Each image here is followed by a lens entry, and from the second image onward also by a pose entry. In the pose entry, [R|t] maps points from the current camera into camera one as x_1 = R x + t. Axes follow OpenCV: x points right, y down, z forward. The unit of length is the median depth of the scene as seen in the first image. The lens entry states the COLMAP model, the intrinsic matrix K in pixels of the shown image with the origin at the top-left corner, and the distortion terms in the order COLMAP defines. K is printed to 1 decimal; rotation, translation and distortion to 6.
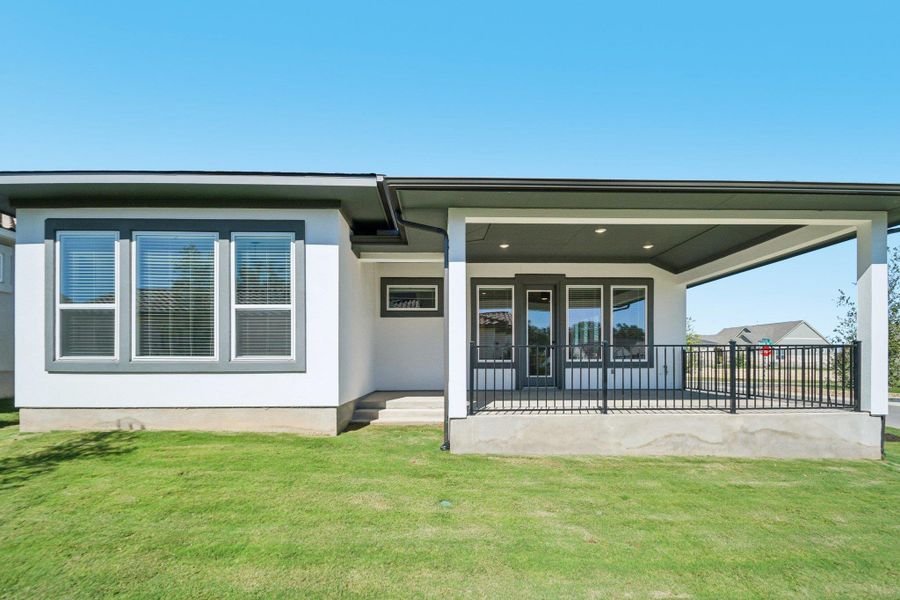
lens RADIAL K [[398.0, 0, 421.5], [0, 398.0, 357.1], [0, 0, 1]] dist [0.003760, -0.000539]
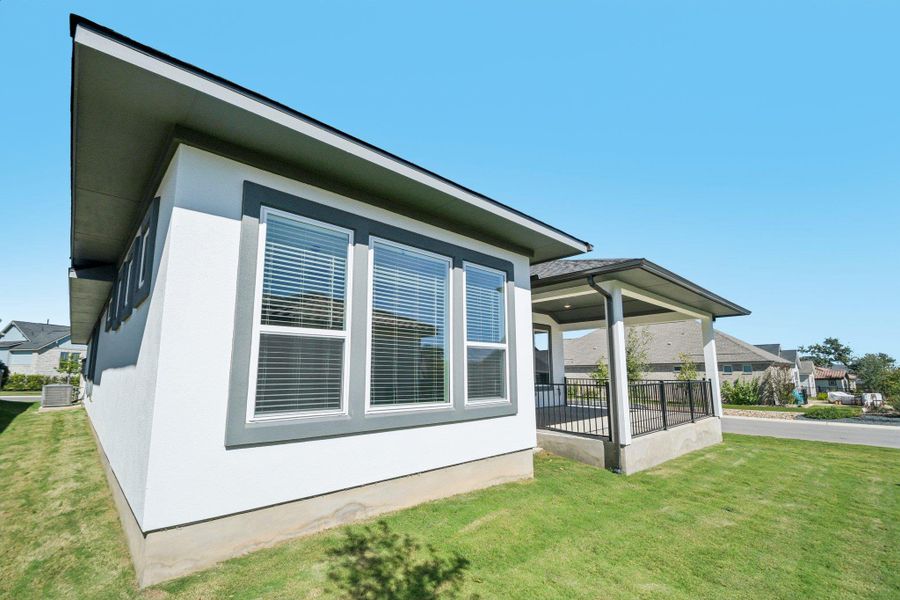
lens RADIAL K [[398.0, 0, 446.9], [0, 398.0, 310.0], [0, 0, 1]] dist [0.003760, -0.000539]
pose [[0.739627, 0.107220, 0.664422, -1.094174], [-0.009223, 0.988750, -0.149291, -0.068017], [-0.672954, 0.104291, 0.732295, 0.375102]]
